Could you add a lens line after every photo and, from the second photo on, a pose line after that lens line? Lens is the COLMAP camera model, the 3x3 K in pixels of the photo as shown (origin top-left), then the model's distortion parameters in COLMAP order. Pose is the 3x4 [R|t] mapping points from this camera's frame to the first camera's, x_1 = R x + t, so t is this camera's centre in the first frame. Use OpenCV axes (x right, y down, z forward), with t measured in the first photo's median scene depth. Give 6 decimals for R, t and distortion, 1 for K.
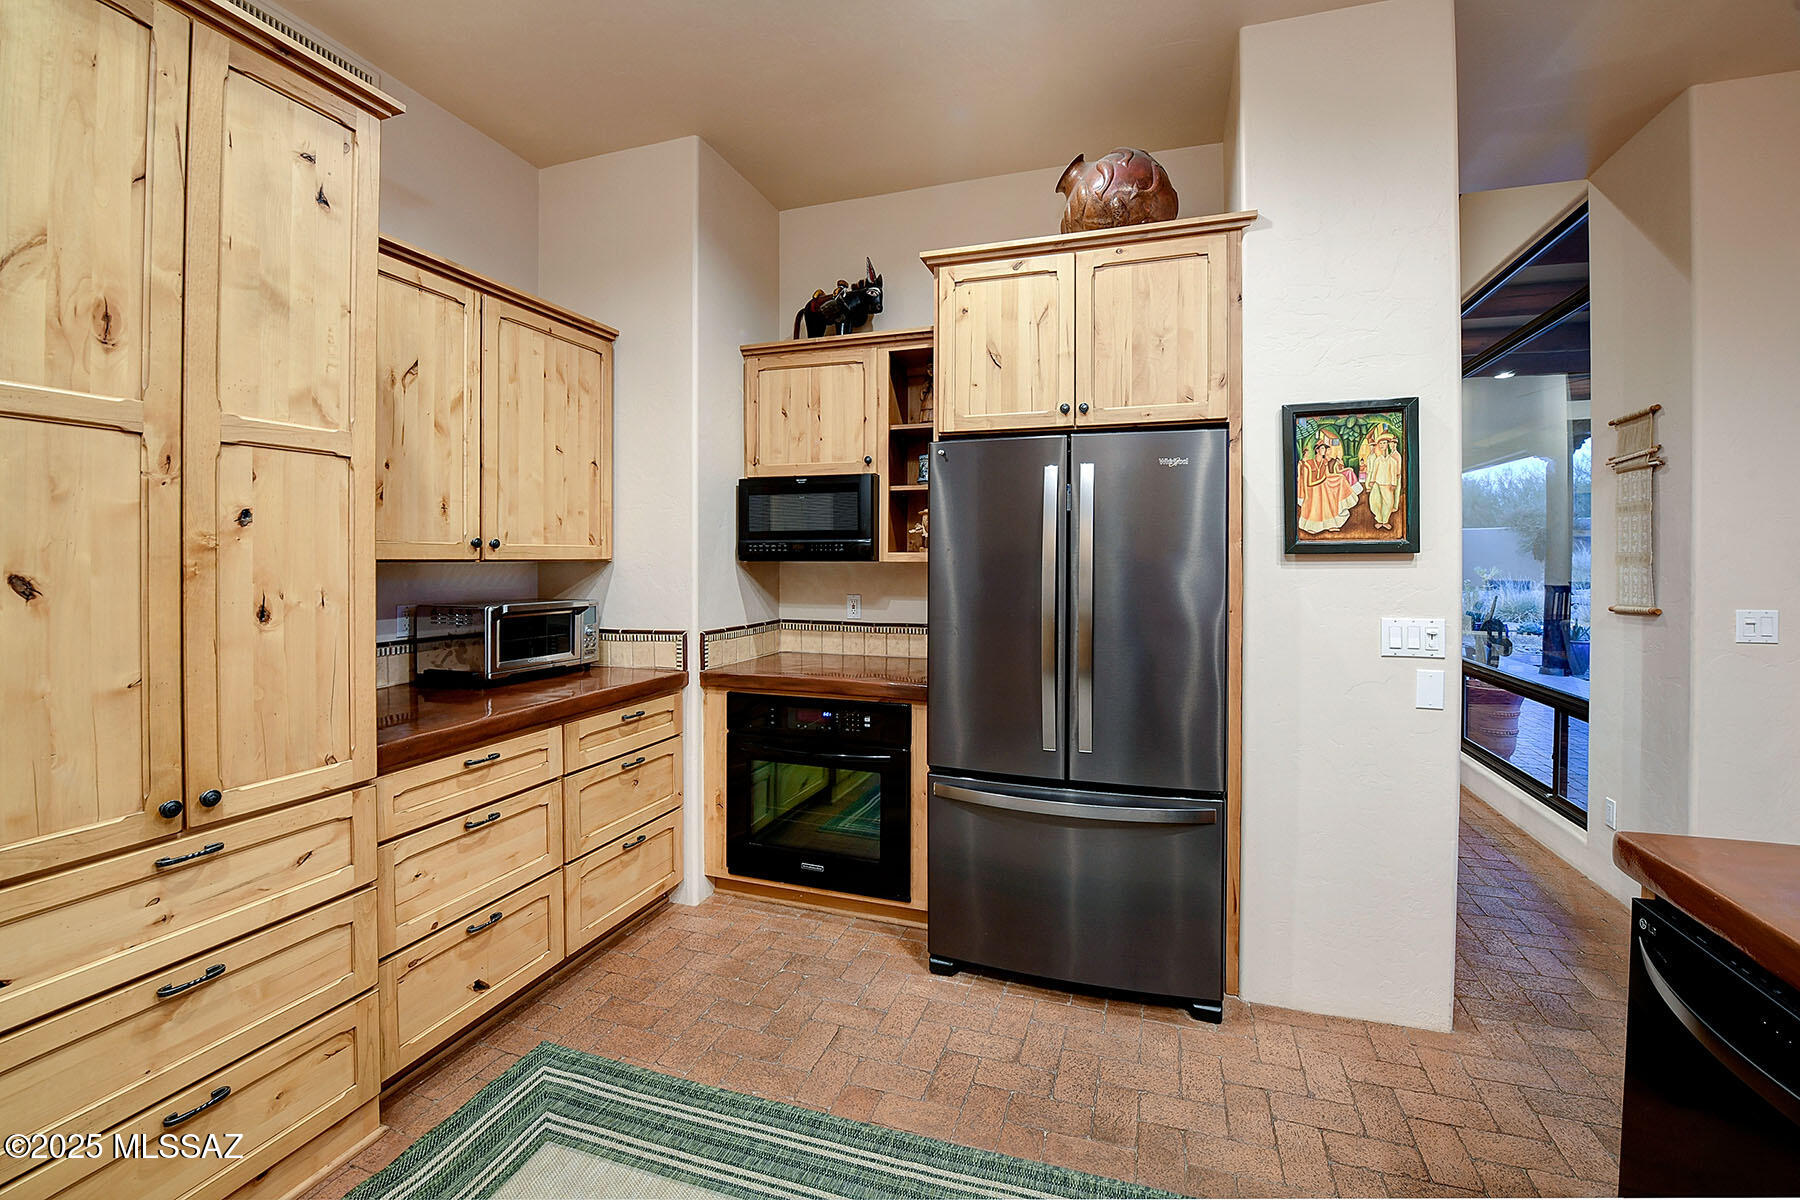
lens RADIAL K [[783.2, 0, 897.5], [0, 783.2, 552.9], [0, 0, 1]] dist [-0.018969, -0.000331]
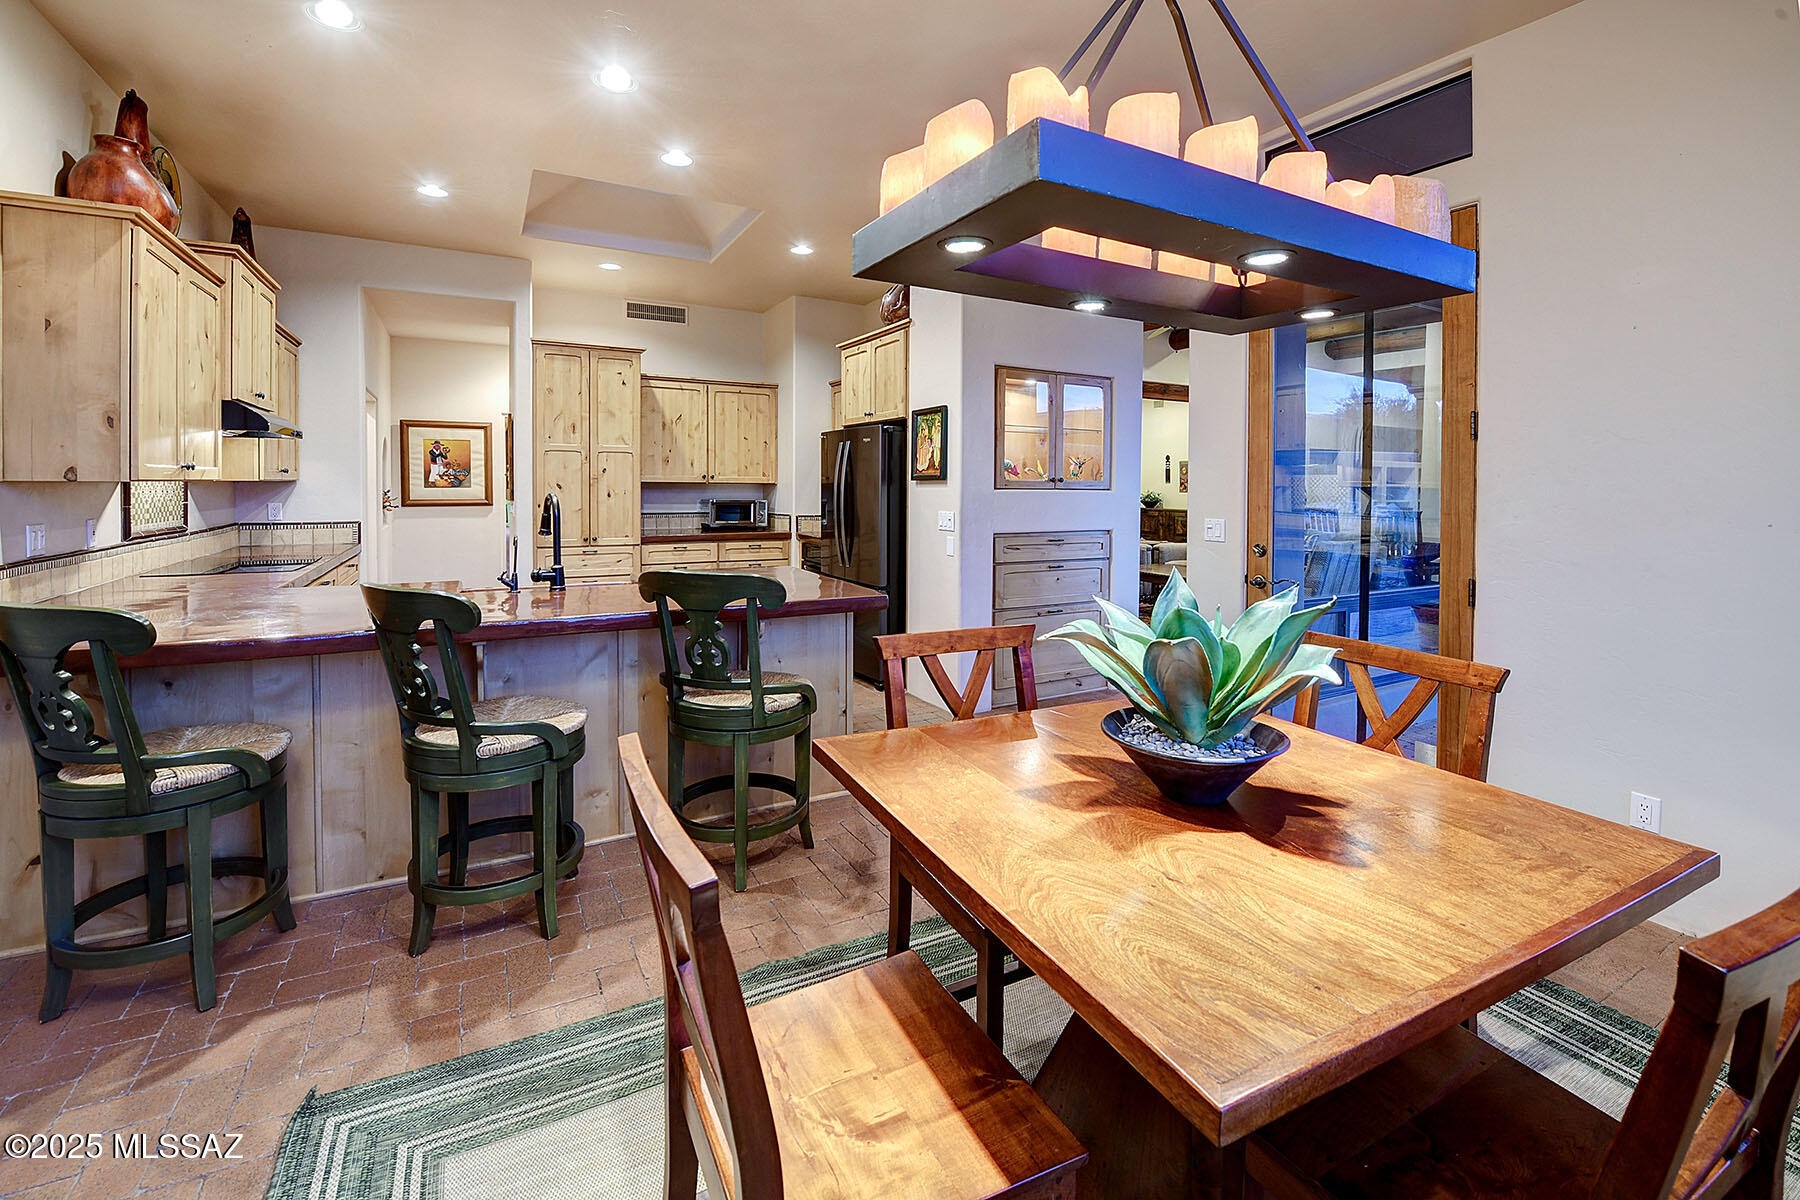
lens RADIAL K [[787.0, 0, 895.1], [0, 787.0, 496.2], [0, 0, 1]] dist [-0.020754, -0.000591]
pose [[0.735239, 0.014151, -0.677660, 1.943507], [-0.002935, 0.999839, 0.017694, 0.005860], [0.677802, -0.011021, 0.735162, -0.619391]]
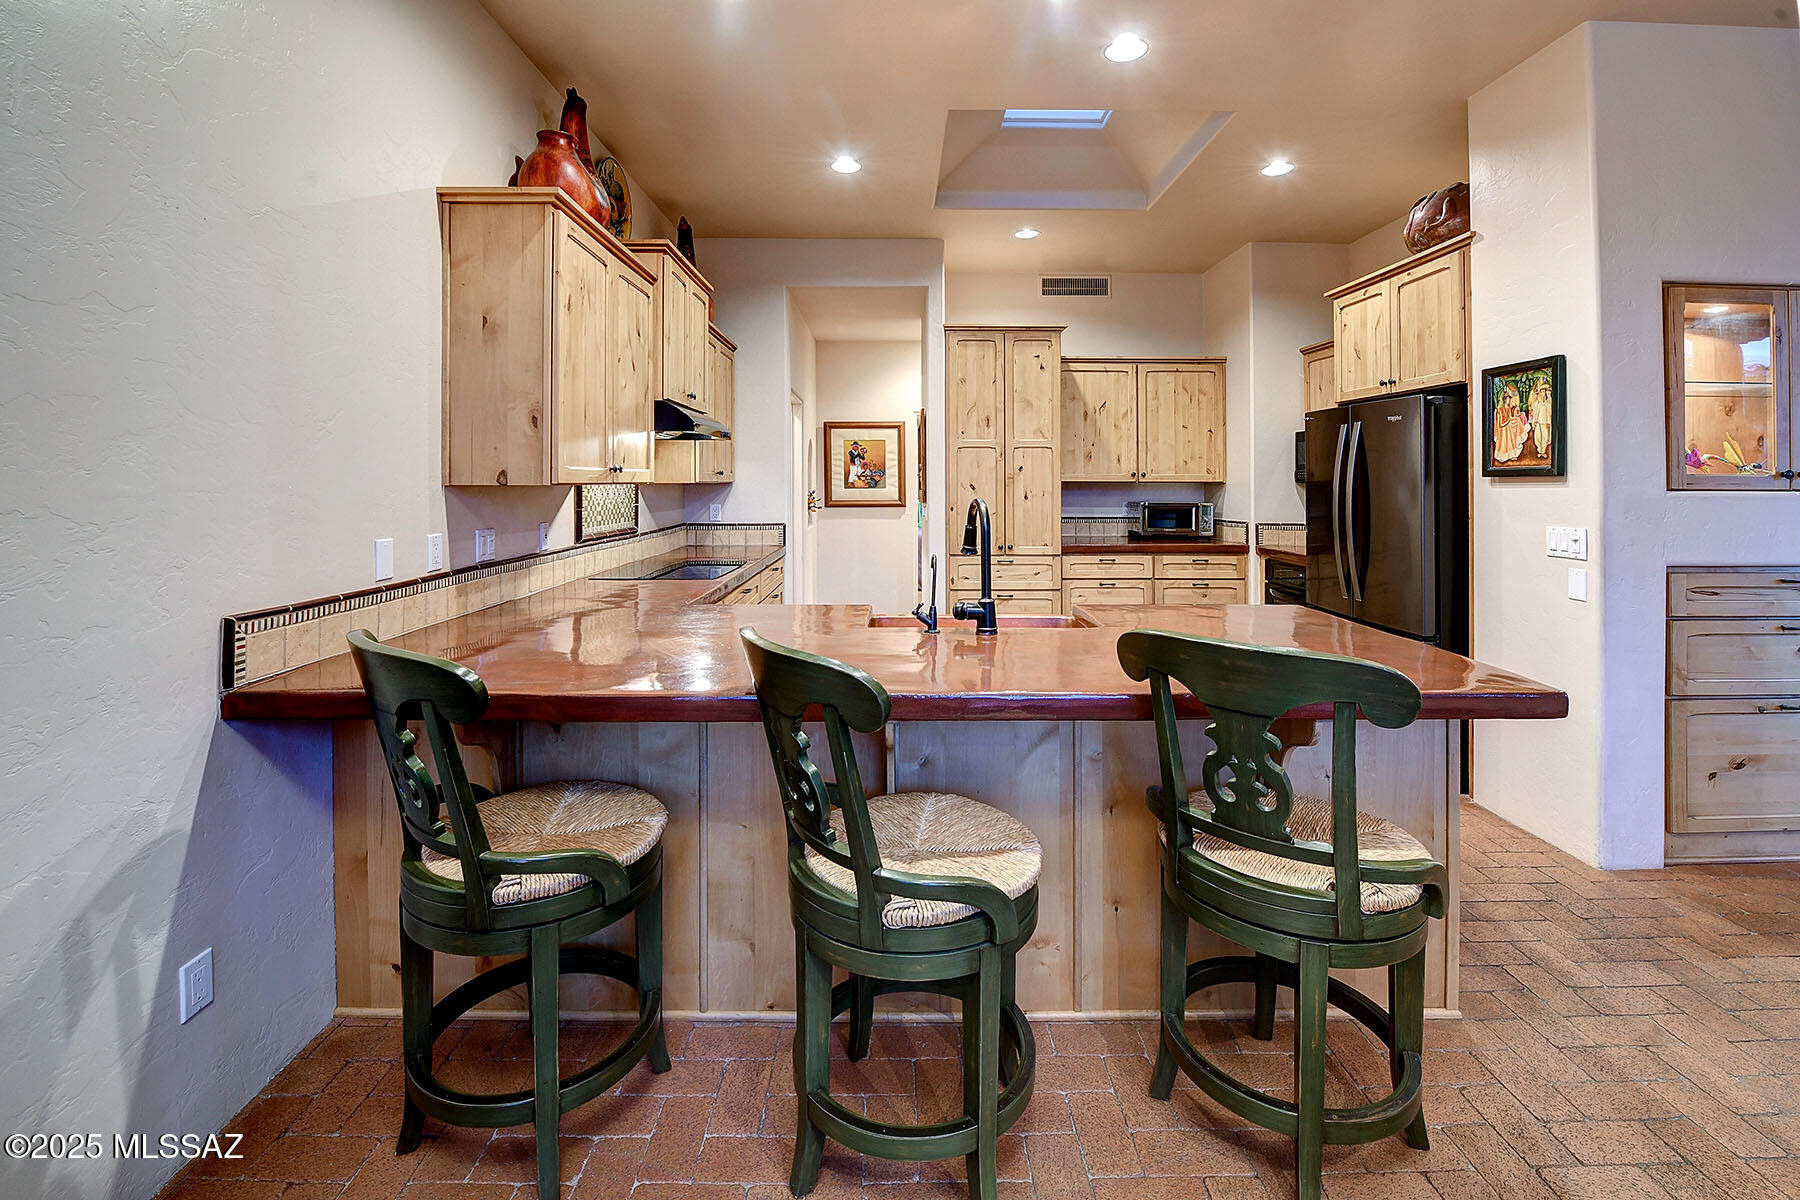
lens RADIAL K [[784.2, 0, 893.3], [0, 784.2, 476.7], [0, 0, 1]] dist [0.000211, -0.000085]
pose [[0.329558, -0.006500, -0.944113, 1.482959], [0.004186, 0.999977, -0.005423, 0.003529], [0.944126, -0.002165, 0.329577, -0.452409]]
